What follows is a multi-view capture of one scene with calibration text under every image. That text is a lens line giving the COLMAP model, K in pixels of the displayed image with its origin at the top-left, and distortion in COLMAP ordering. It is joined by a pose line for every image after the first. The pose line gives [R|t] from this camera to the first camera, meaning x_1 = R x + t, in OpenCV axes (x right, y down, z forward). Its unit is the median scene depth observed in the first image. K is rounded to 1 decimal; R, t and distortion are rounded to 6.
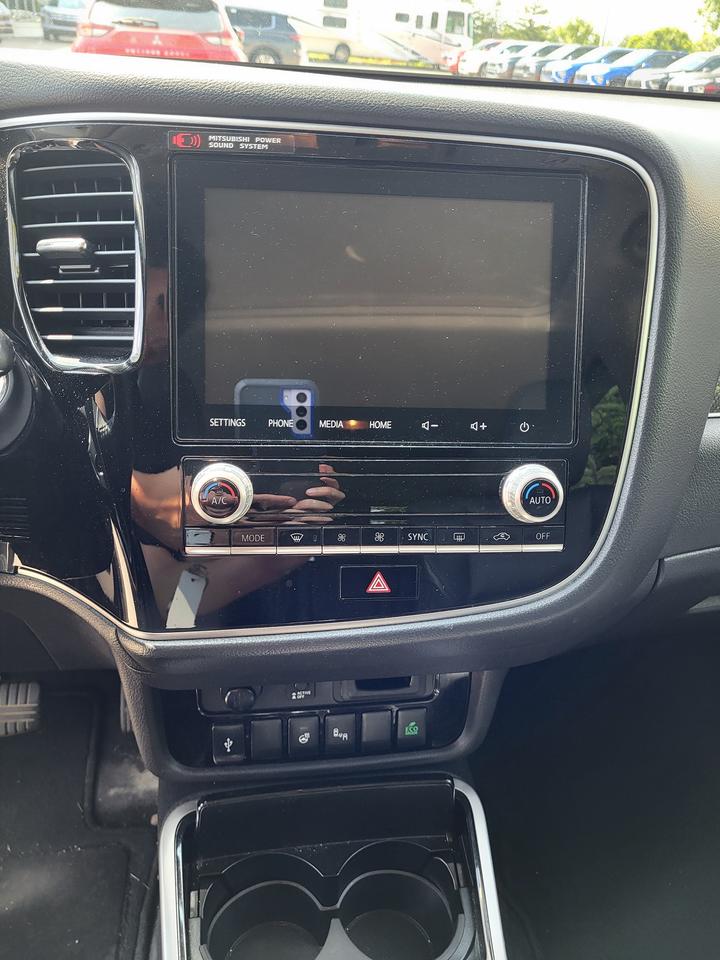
lens RADIAL K [[735.6, 0, 360.0], [0, 735.6, 480.0], [0, 0, 1]] dist [0.034106, -0.007185]
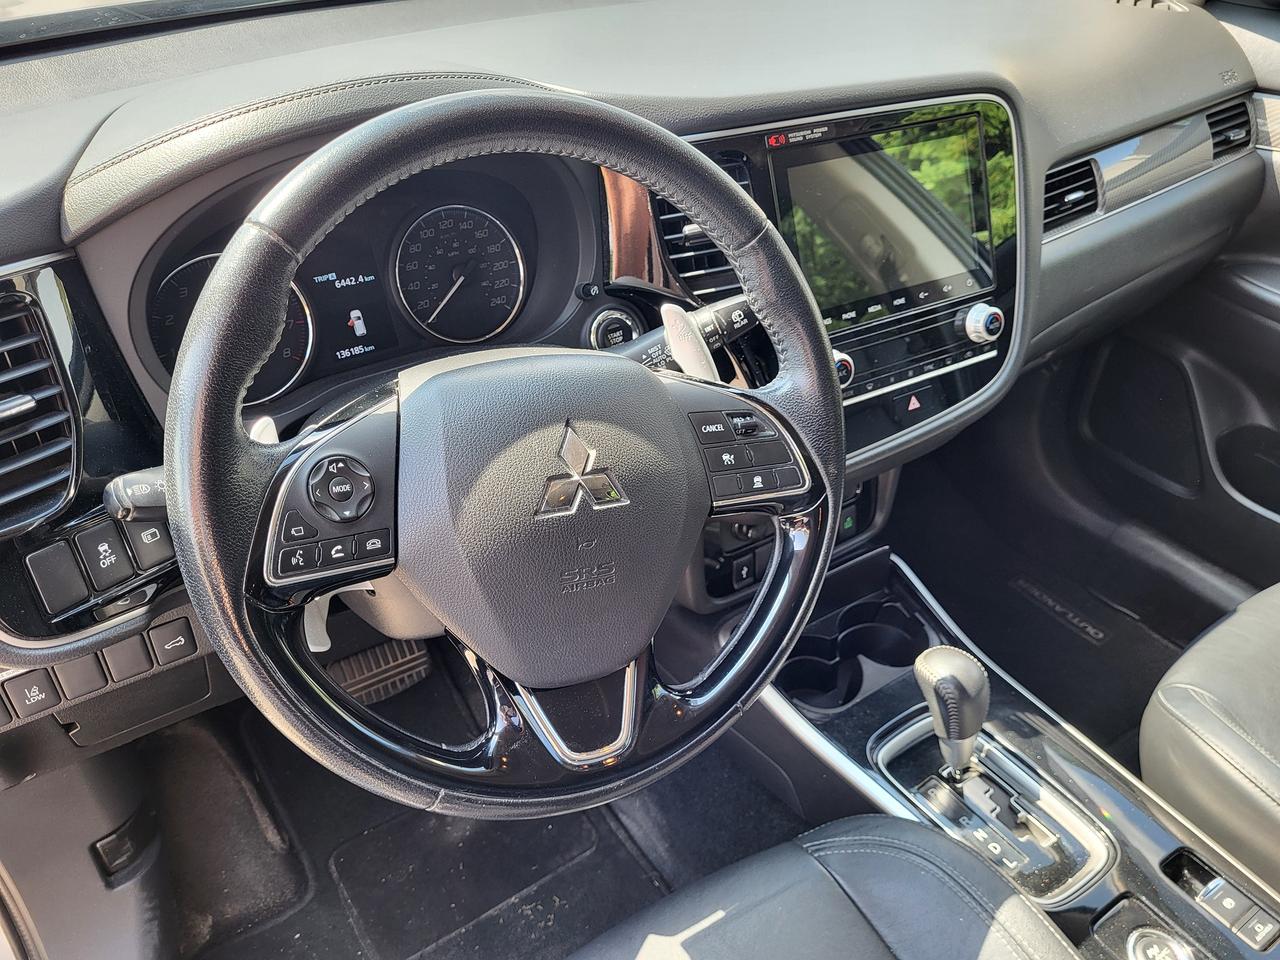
lens RADIAL K [[980.9, 0, 640.0], [0, 980.9, 480.0], [0, 0, 1]] dist [0.034106, -0.007185]
pose [[0.899622, -0.282032, 0.333375, -1.238065], [0.230931, 0.955231, 0.184944, -0.222525], [-0.370610, -0.089394, 0.924477, -0.722437]]
